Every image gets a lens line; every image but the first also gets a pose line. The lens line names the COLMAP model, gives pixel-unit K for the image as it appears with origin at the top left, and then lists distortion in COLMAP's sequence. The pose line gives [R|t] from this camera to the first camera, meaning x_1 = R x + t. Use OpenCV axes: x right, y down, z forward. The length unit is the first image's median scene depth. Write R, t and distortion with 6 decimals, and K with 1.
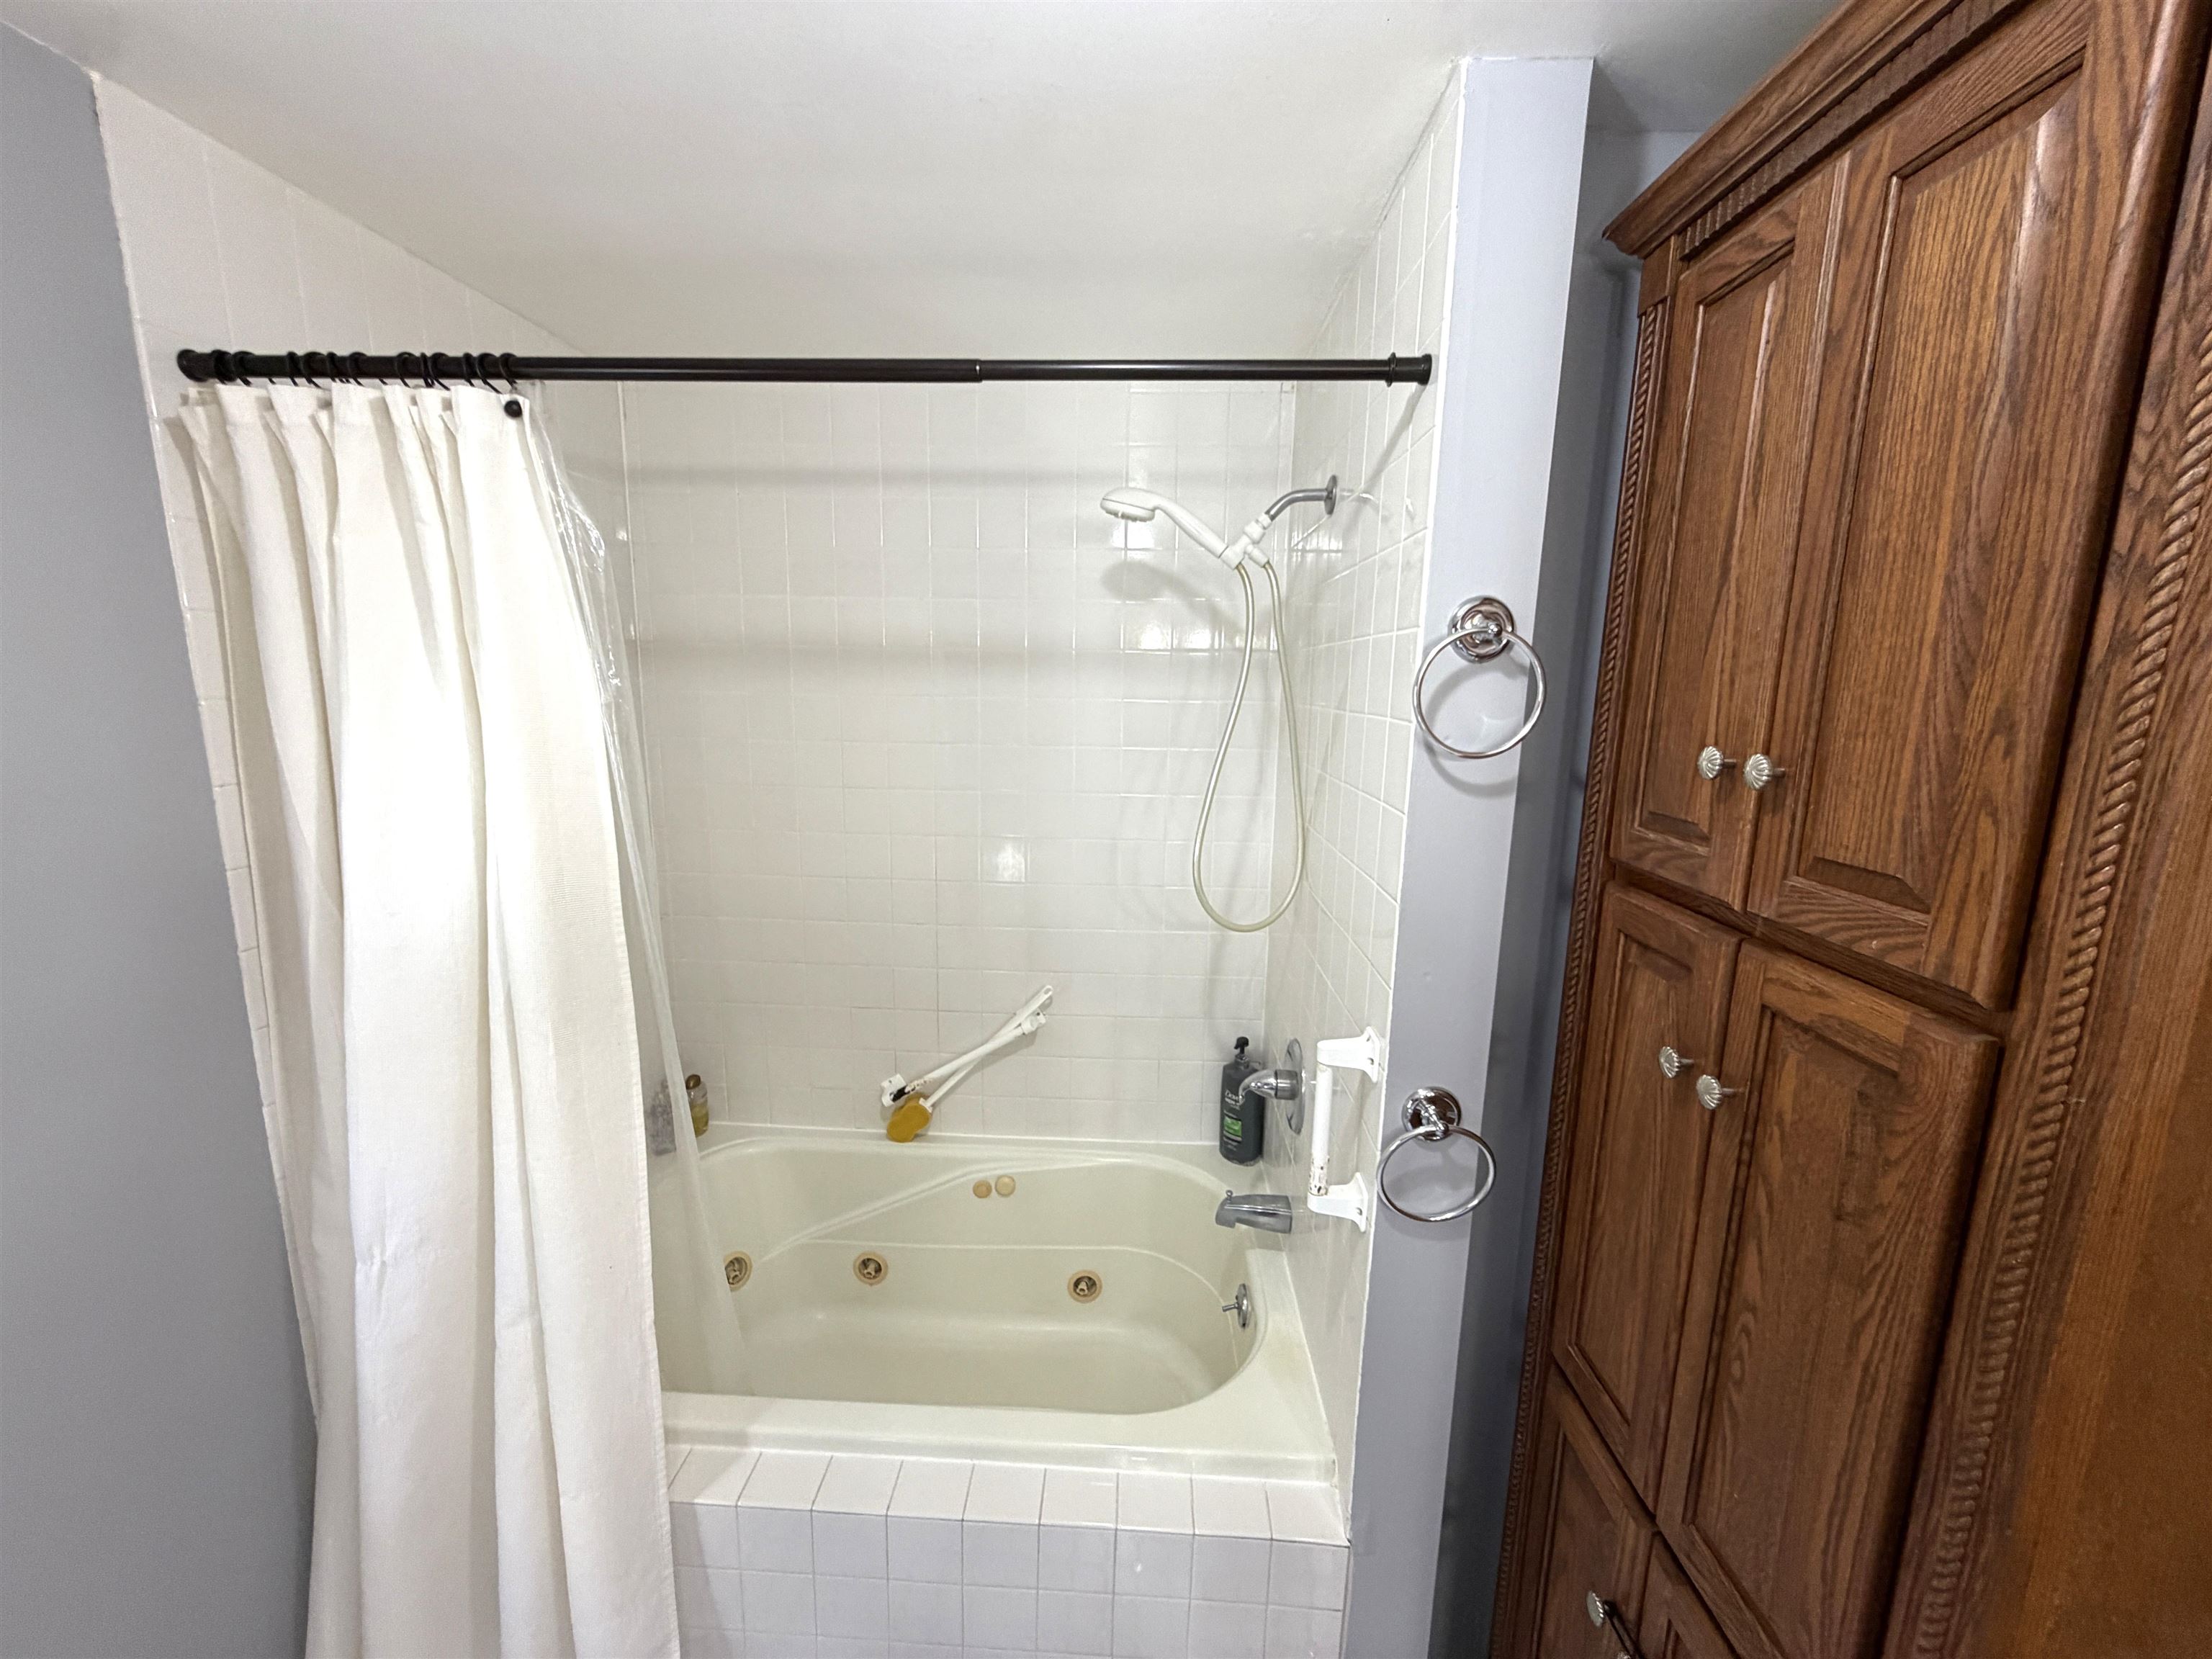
lens RADIAL K [[891.7, 0, 1103.0], [0, 891.7, 830.5], [0, 0, 1]] dist [-0.000276, -0.000006]
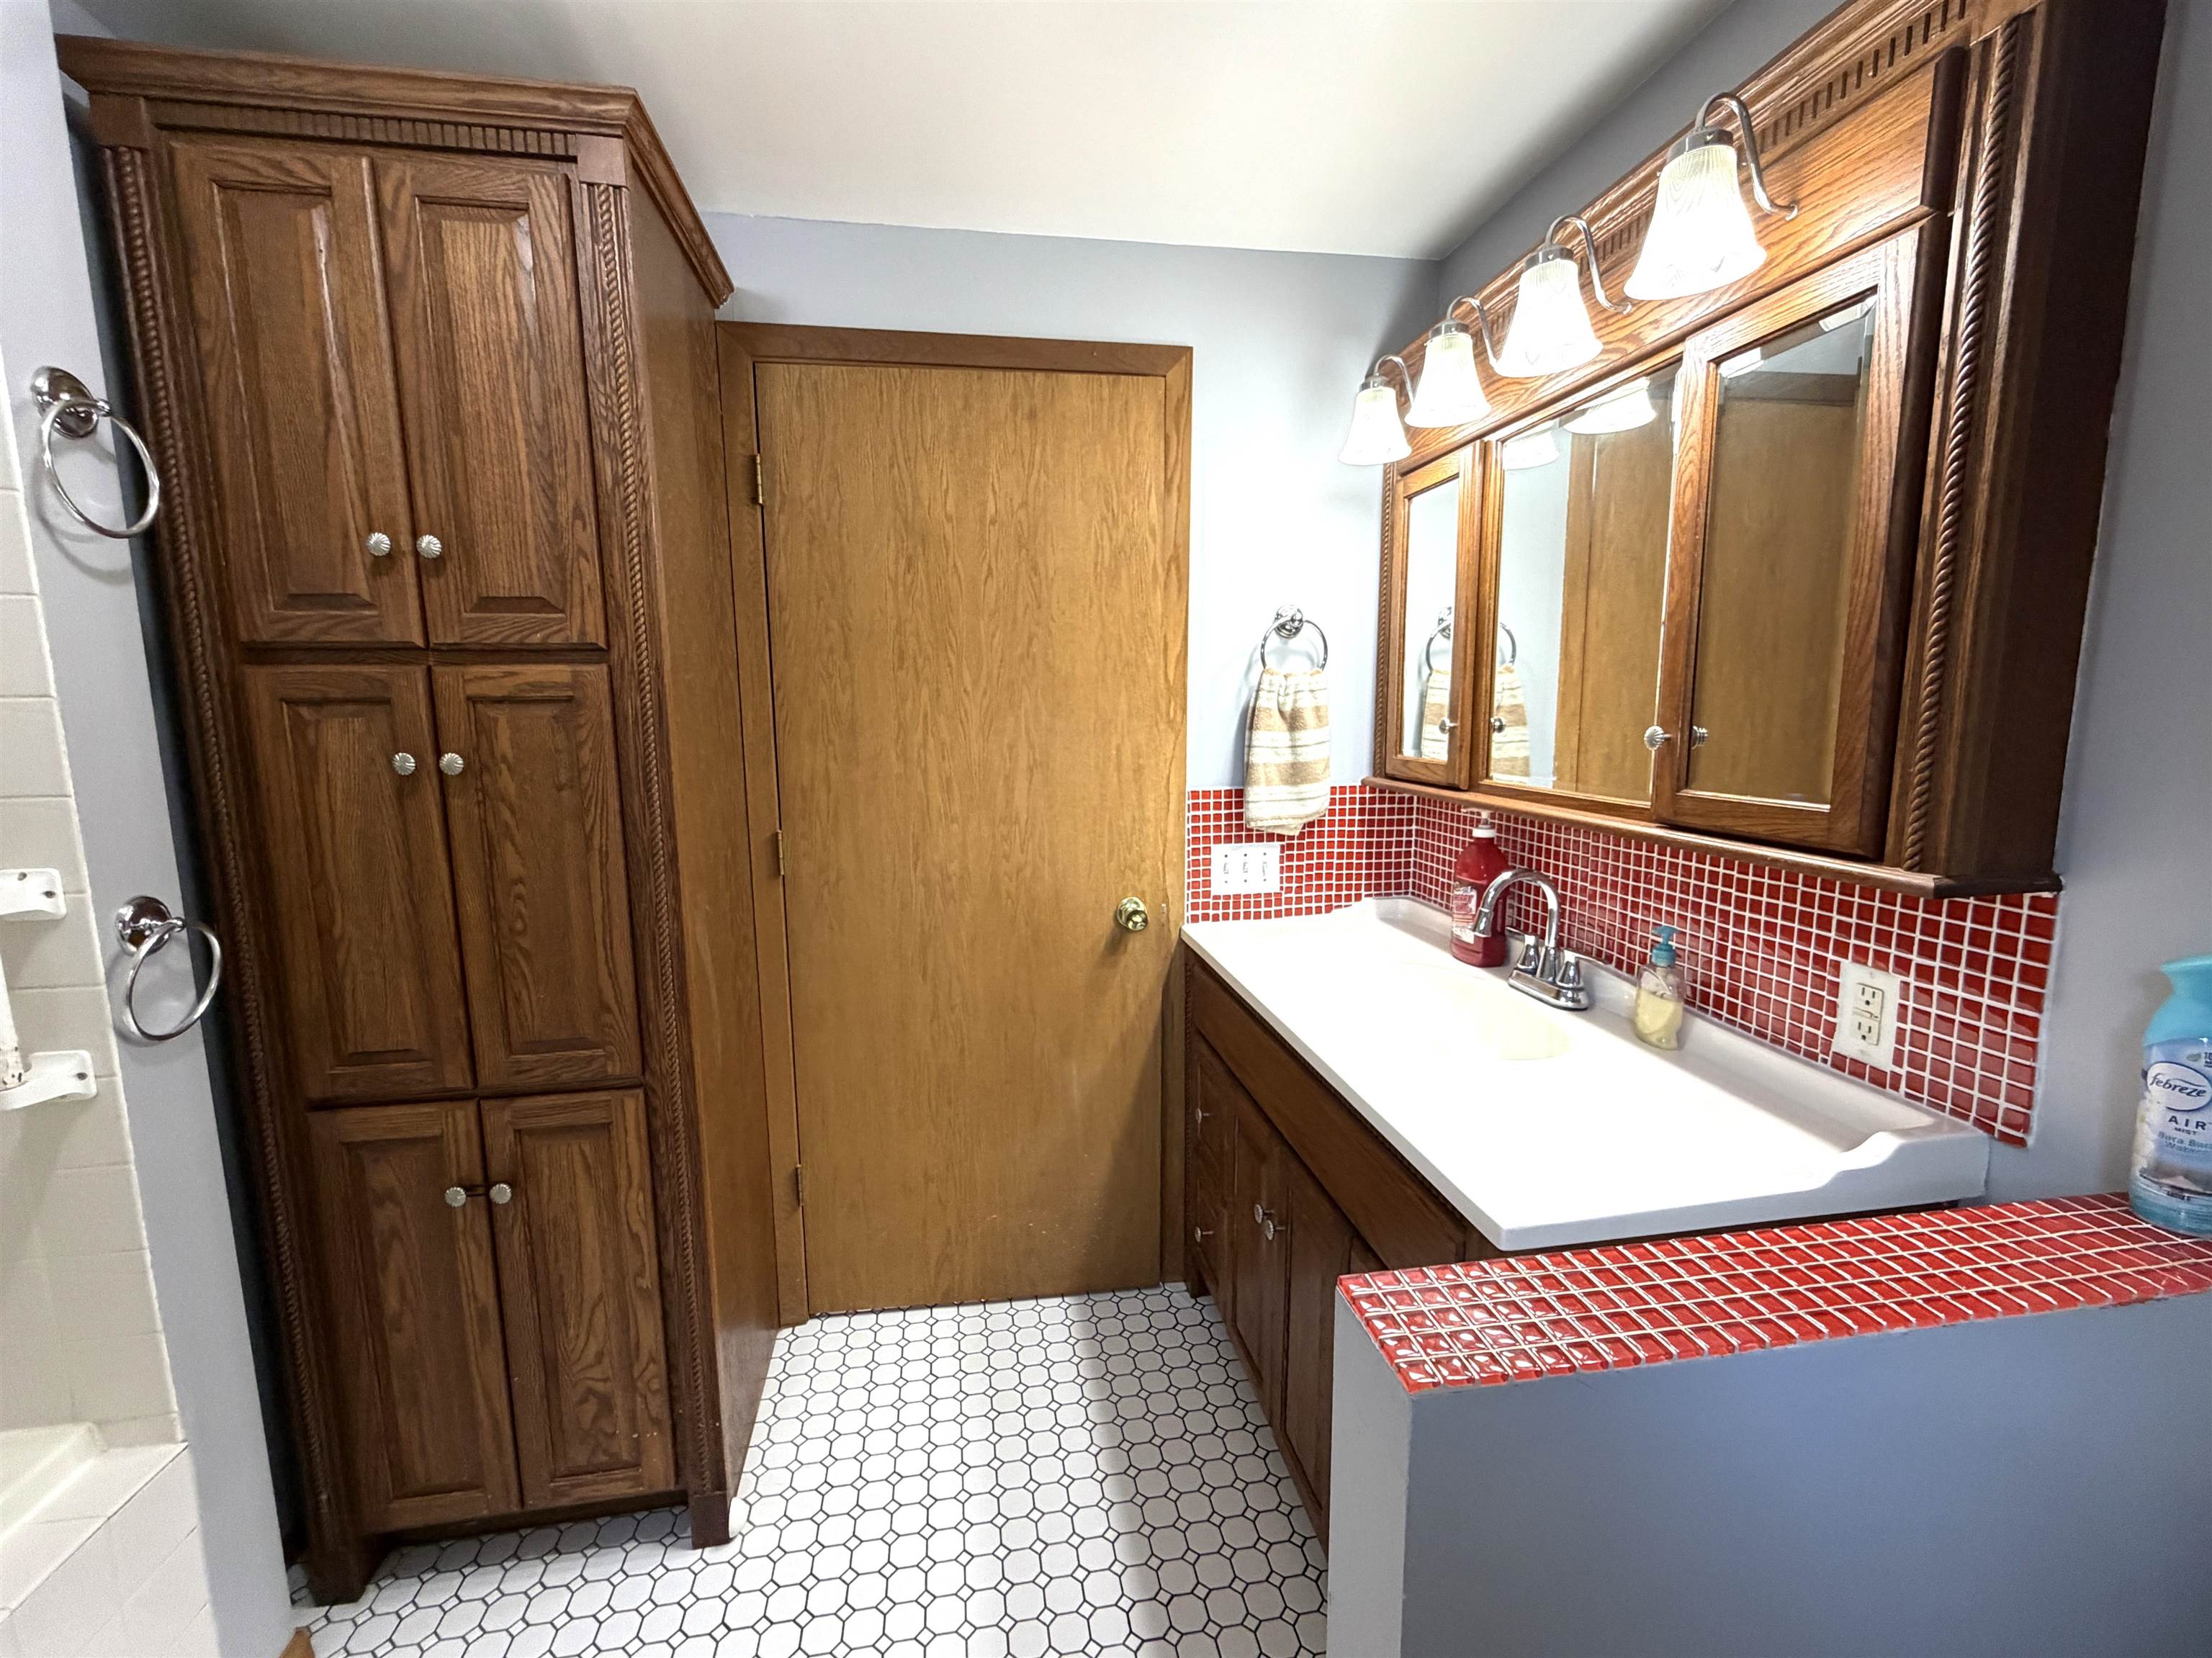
lens RADIAL K [[891.6, 0, 1100.7], [0, 891.6, 822.3], [0, 0, 1]] dist [-0.000276, -0.000006]
pose [[-0.217087, -0.162471, 0.962537, -1.125718], [0.175783, 0.963426, 0.202266, 0.294089], [-0.960195, 0.213107, -0.180587, 0.240768]]
